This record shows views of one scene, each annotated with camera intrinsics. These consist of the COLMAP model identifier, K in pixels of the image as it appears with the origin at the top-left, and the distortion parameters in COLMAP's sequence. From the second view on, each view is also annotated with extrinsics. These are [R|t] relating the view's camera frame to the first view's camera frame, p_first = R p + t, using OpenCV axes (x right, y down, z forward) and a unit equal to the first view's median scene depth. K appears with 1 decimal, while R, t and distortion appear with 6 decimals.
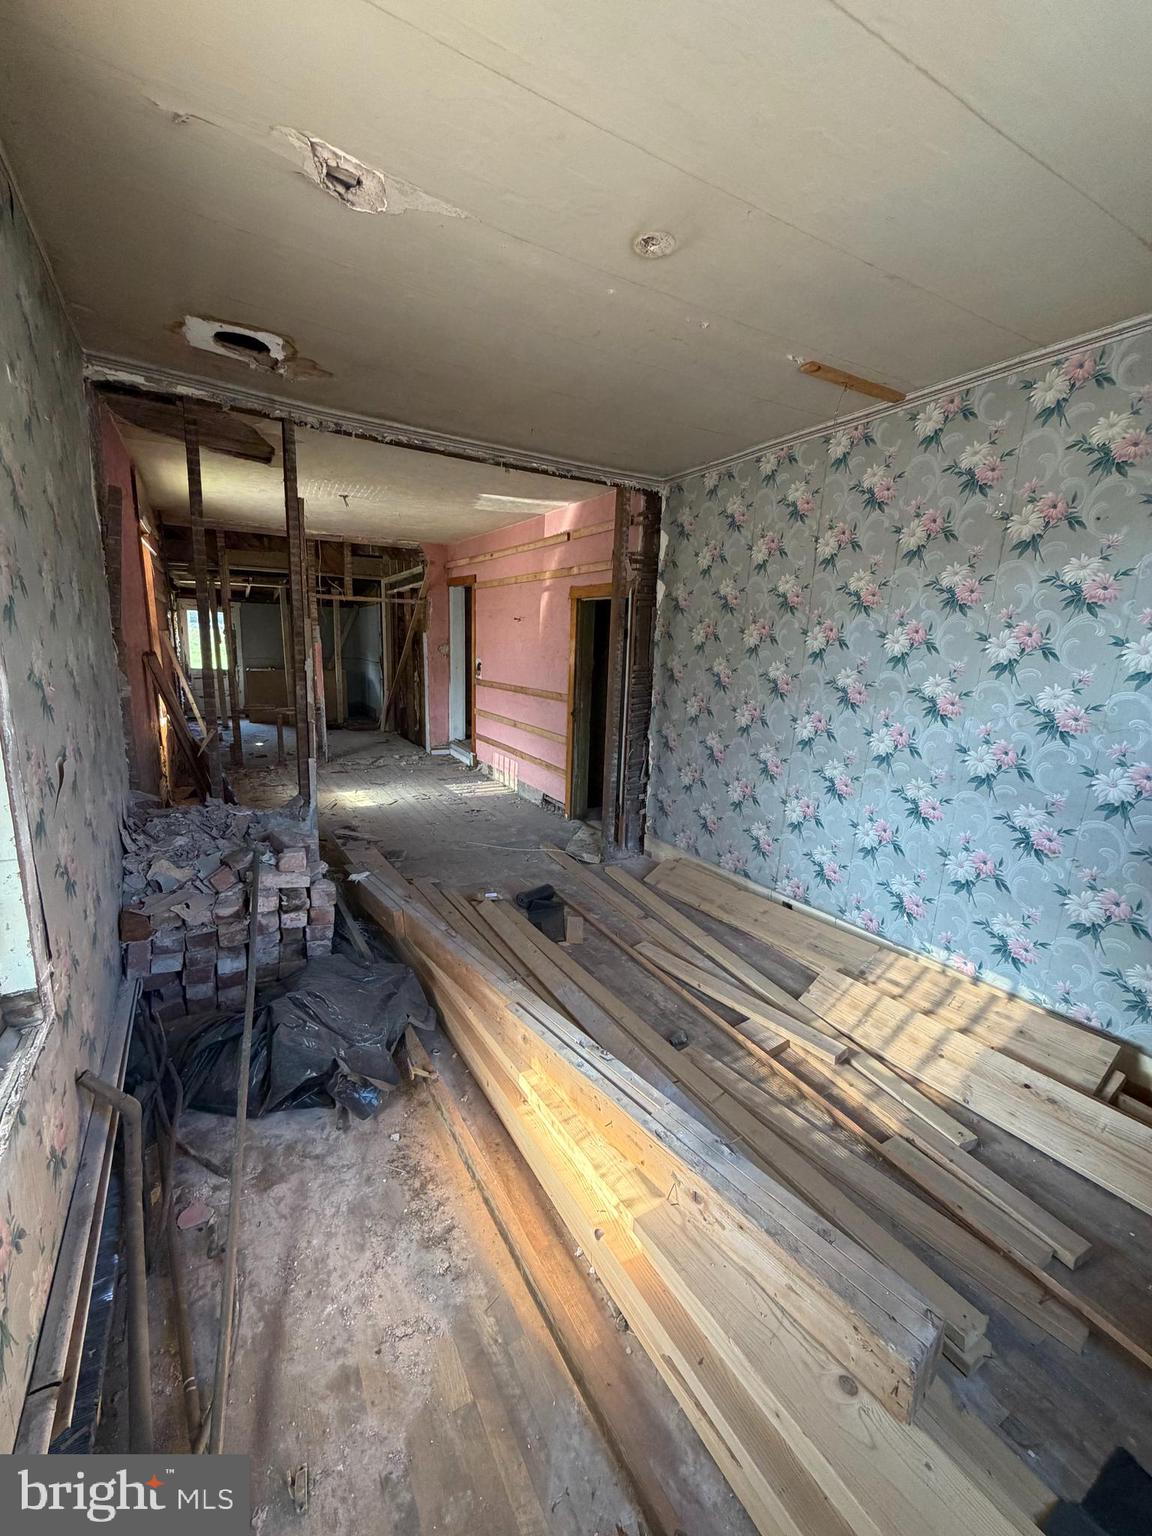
lens RADIAL K [[616.5, 0, 576.4], [0, 616.5, 767.1], [0, 0, 1]] dist [0.003116, -0.000354]
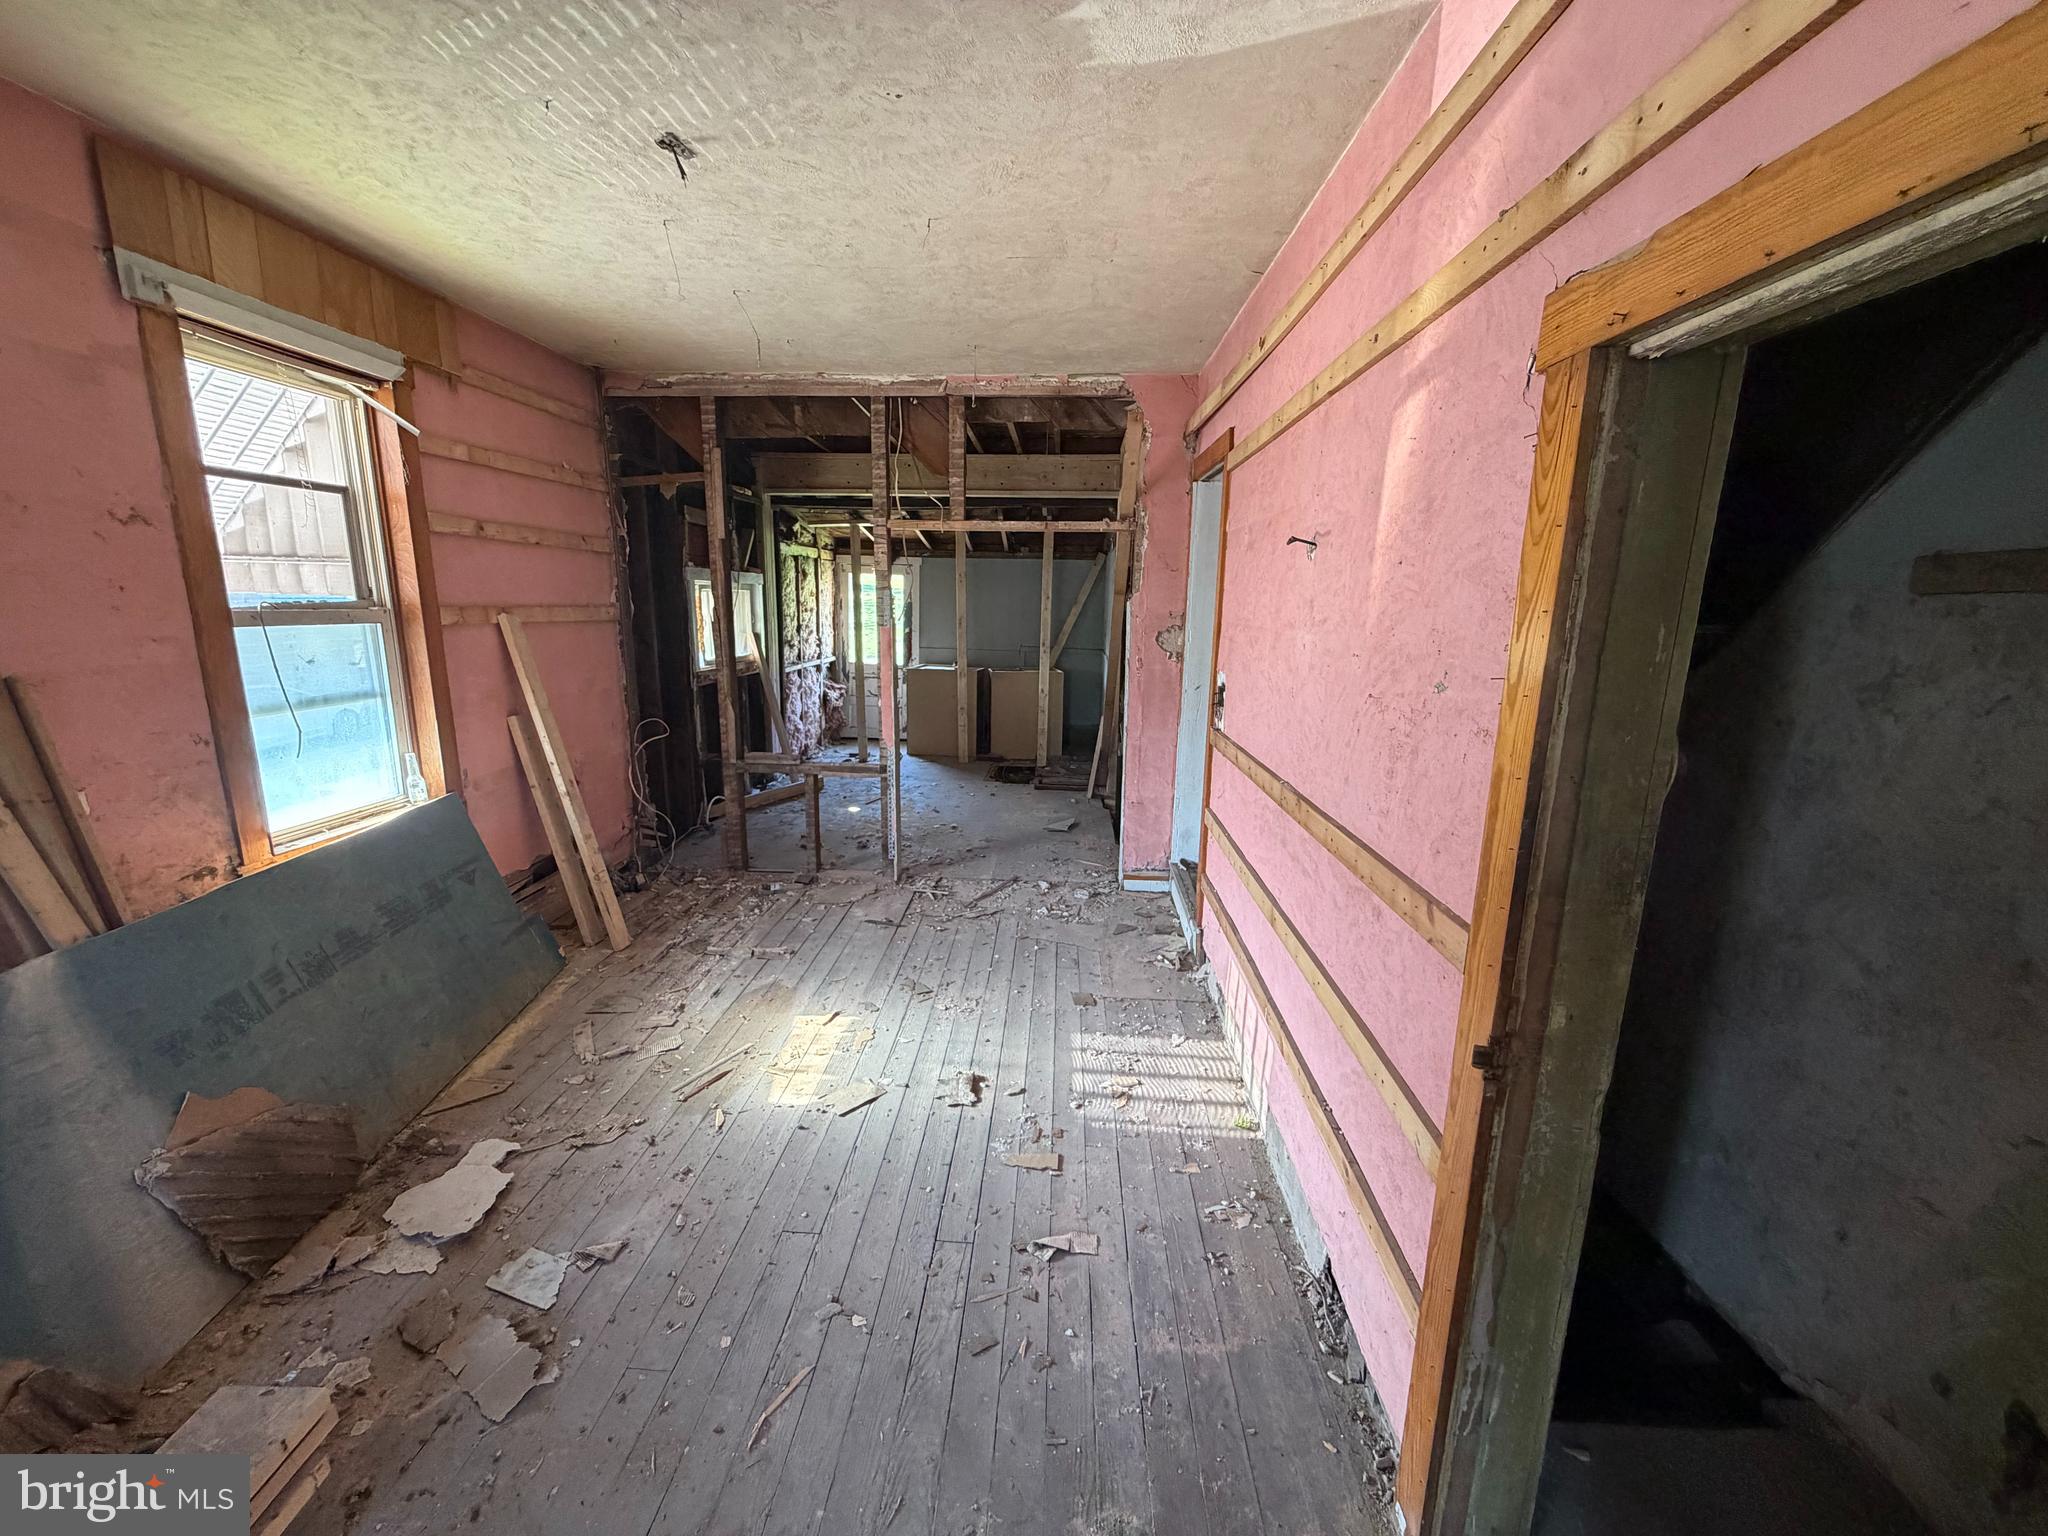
lens RADIAL K [[822.1, 0, 1019.9], [0, 822.1, 773.5], [0, 0, 1]] dist [0.003116, -0.000354]
pose [[0.838222, 0.093556, -0.537244, 0.000263], [-0.097360, 0.995020, 0.021371, -0.123139], [0.536568, 0.034392, 0.843156, 0.574496]]
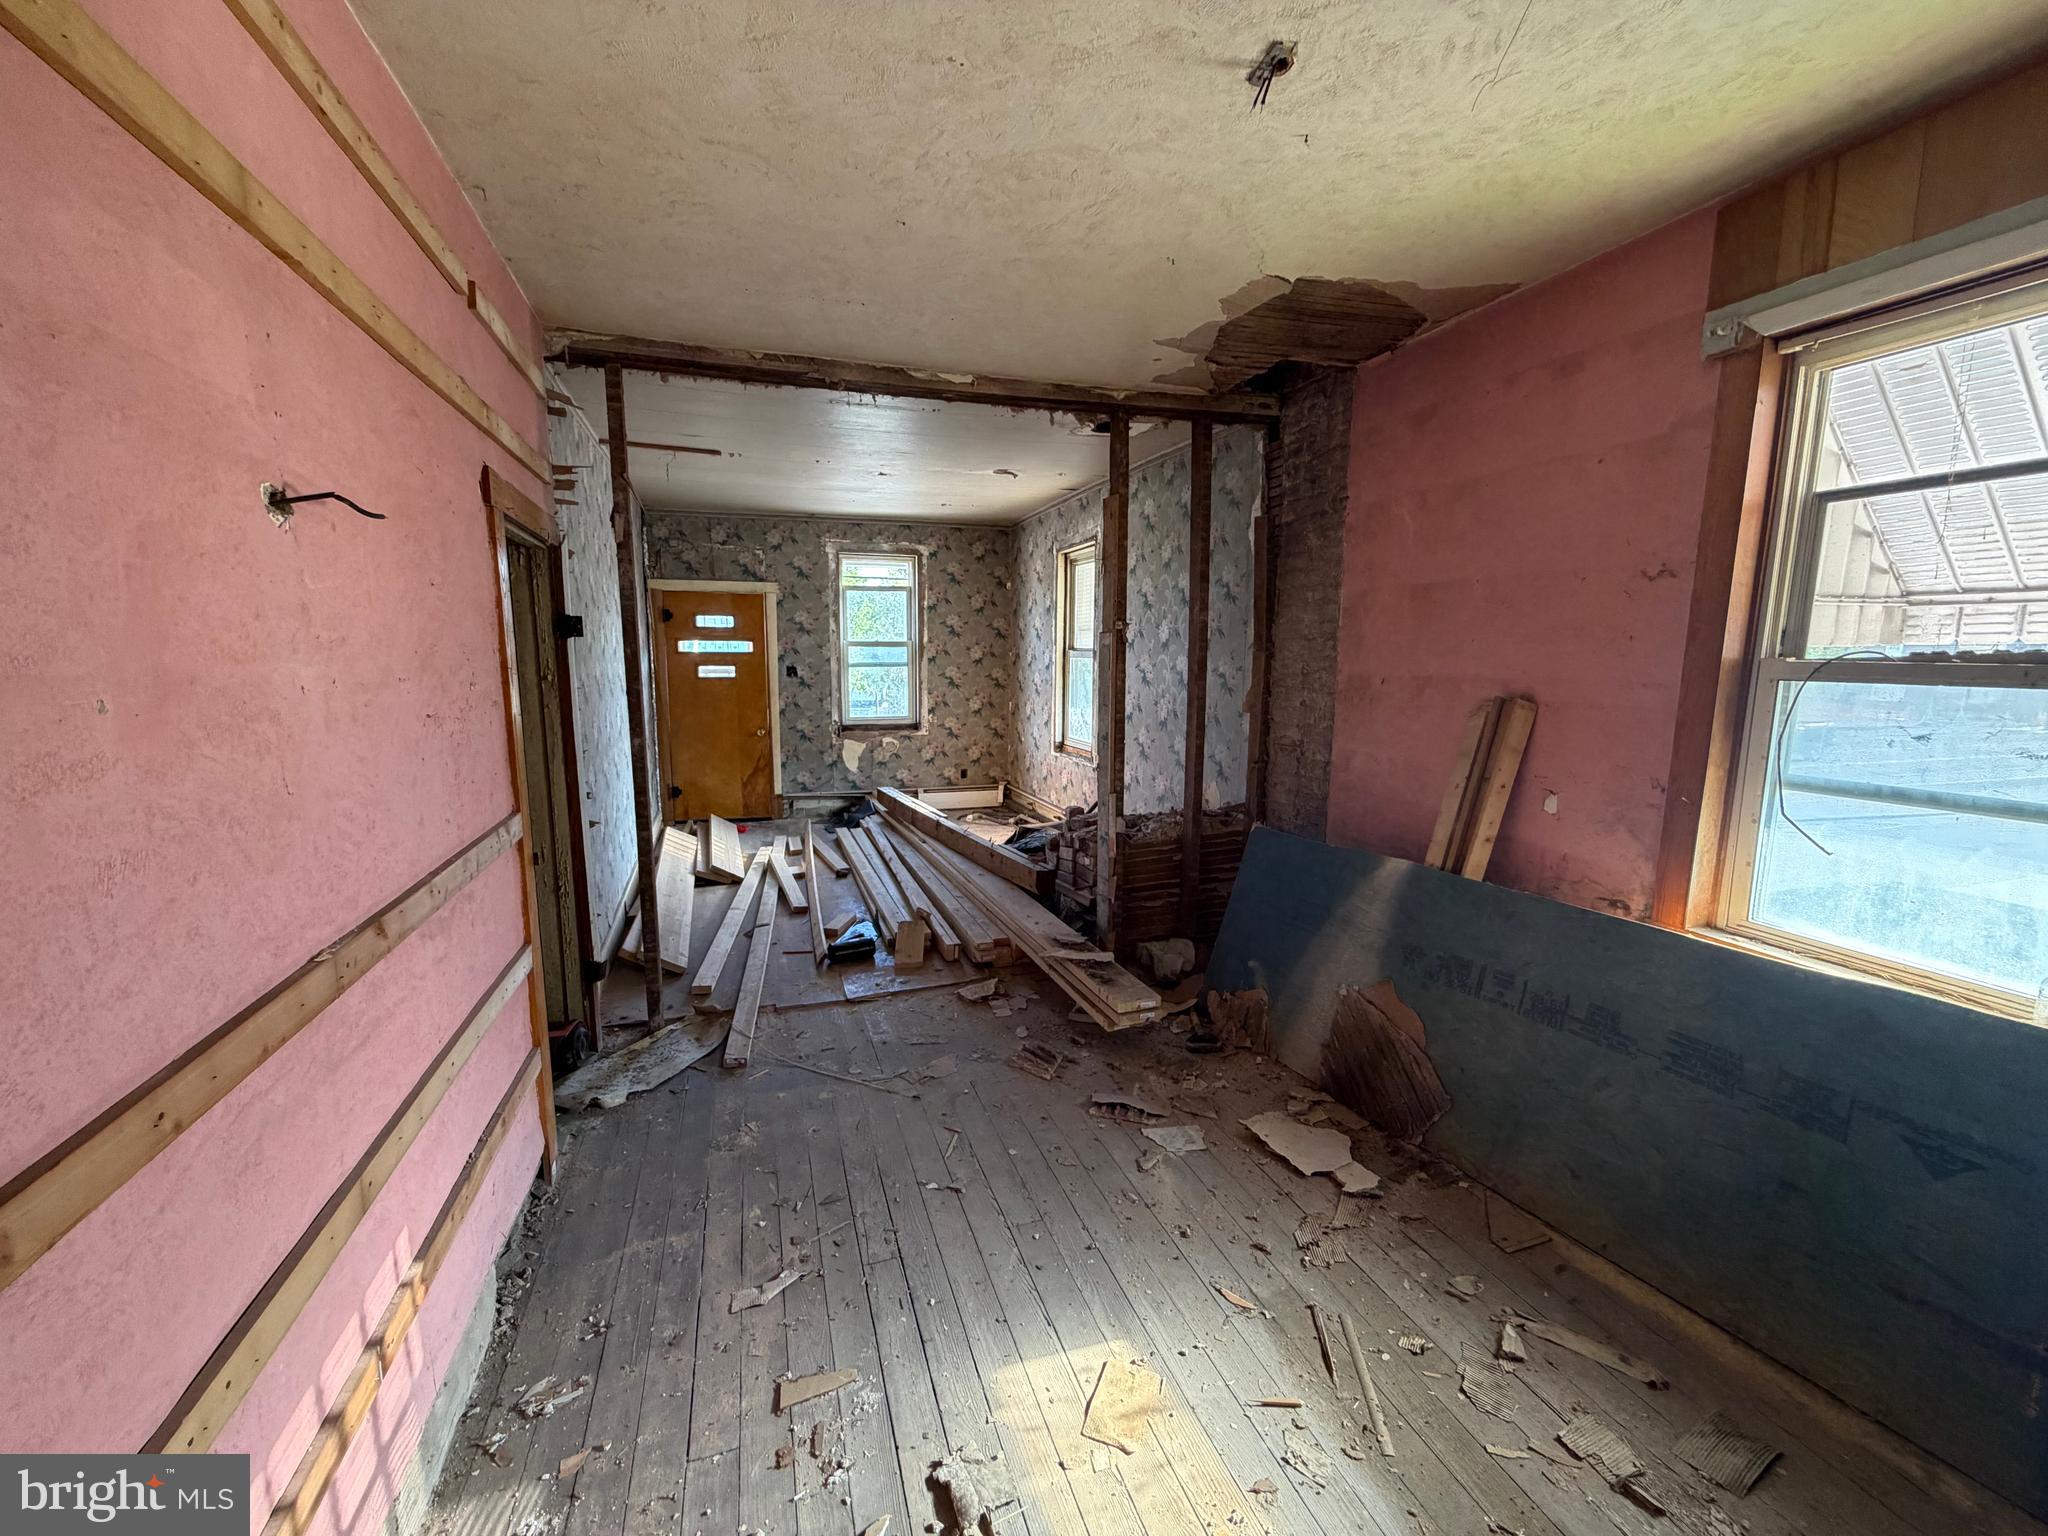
lens RADIAL K [[822.1, 0, 1014.5], [0, 822.1, 771.3], [0, 0, 1]] dist [0.003116, -0.000354]
pose [[-0.977292, -0.066198, 0.201289, -0.272227], [0.006646, 0.939904, 0.341373, -0.220463], [-0.211791, 0.334959, -0.918121, 1.046033]]
